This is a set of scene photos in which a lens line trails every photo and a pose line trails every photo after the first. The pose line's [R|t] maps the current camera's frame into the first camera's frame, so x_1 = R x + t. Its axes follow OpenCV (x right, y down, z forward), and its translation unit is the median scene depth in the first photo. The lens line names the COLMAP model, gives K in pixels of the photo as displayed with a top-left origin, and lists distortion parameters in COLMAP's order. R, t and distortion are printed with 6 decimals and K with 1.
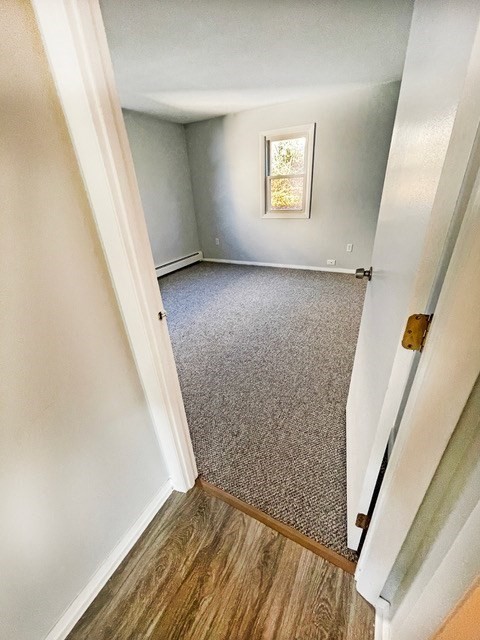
lens RADIAL K [[252.9, 0, 241.1], [0, 252.9, 315.5], [0, 0, 1]] dist [-0.009298, -0.000179]
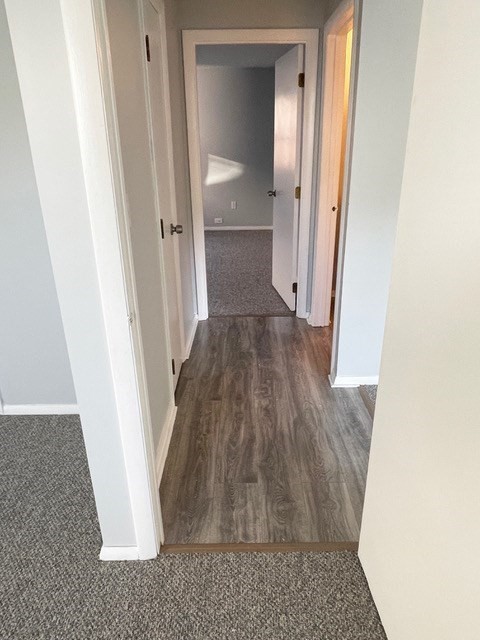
lens RADIAL K [[438.0, 0, 235.7], [0, 438.0, 315.9], [0, 0, 1]] dist [-0.004227, -0.001408]
pose [[0.884165, -0.134834, 0.447294, -1.406421], [0.176185, 0.982985, -0.051952, 0.896703], [-0.432678, 0.124740, 0.892877, -1.788684]]
